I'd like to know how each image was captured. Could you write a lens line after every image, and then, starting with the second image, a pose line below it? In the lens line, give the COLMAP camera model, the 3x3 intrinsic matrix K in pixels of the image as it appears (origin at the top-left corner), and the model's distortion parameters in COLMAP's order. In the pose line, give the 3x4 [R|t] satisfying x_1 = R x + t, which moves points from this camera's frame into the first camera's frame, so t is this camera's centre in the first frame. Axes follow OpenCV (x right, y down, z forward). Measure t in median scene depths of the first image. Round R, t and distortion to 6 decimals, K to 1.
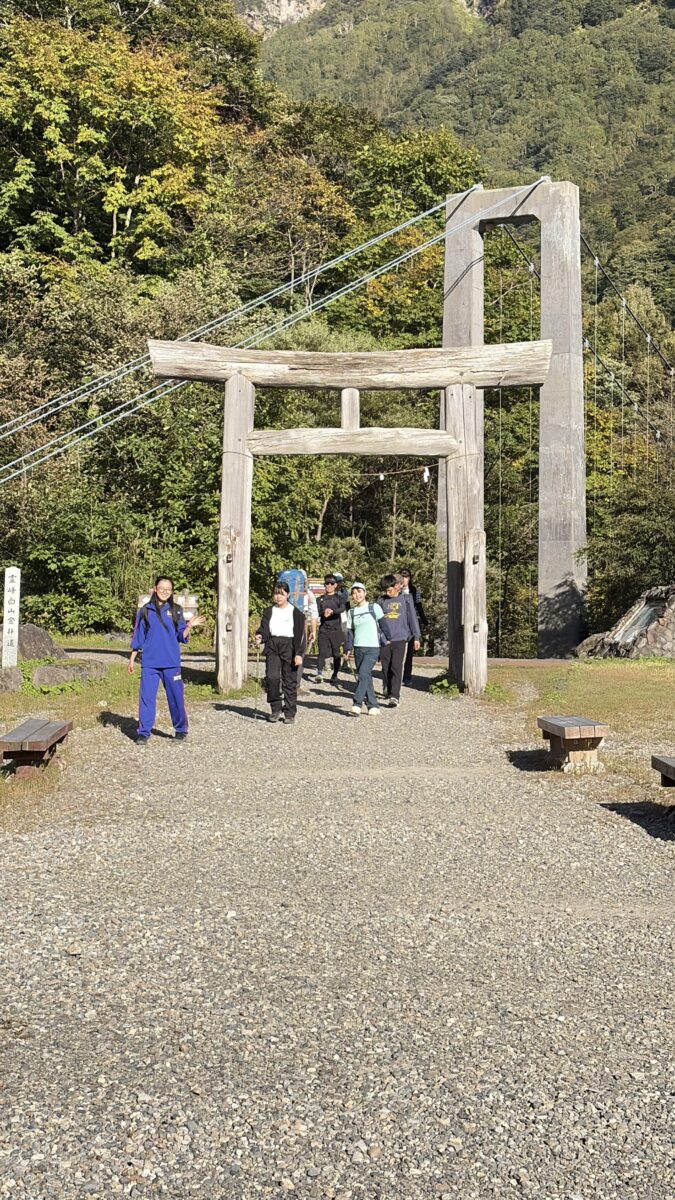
lens RADIAL K [[2179.3, 0, 338.4], [0, 2179.3, 602.1], [0, 0, 1]] dist [0.165795, 0.000000]
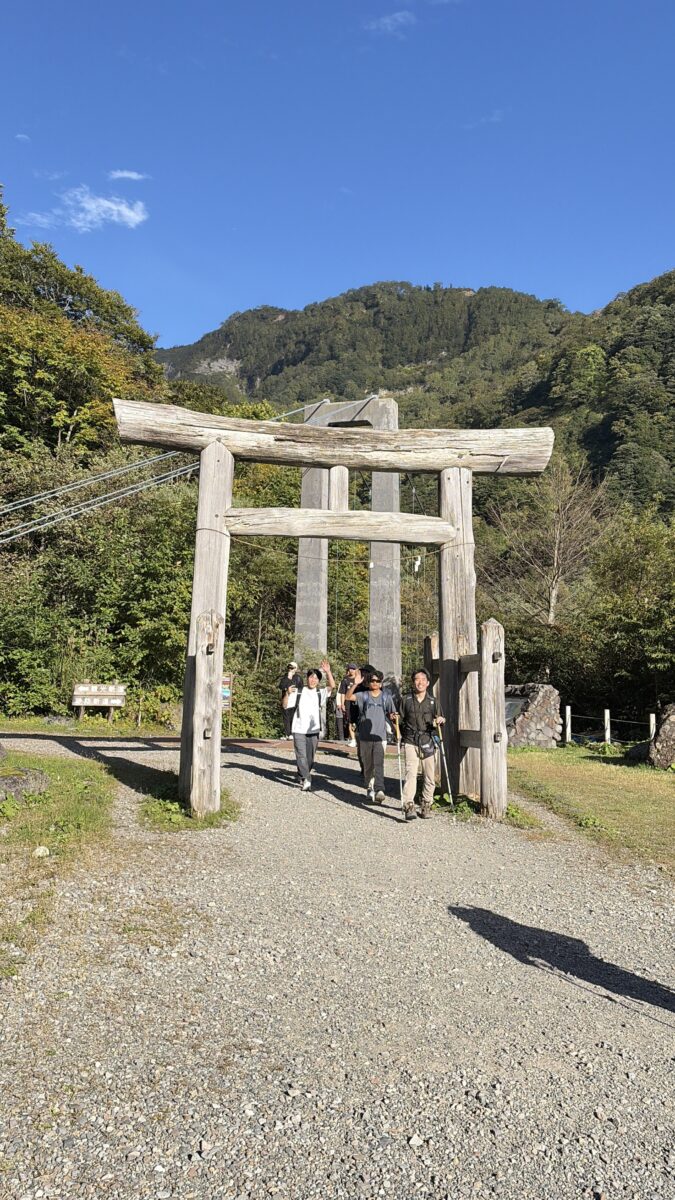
lens RADIAL K [[1097.9, 0, 360.3], [0, 1097.9, 594.8], [0, 0, 1]] dist [0.080159, 0.000000]
pose [[0.984629, 0.031802, 0.171737, -0.042517], [-0.017783, 0.996427, -0.082564, -0.004707], [-0.173750, 0.078241, 0.981677, 0.373639]]
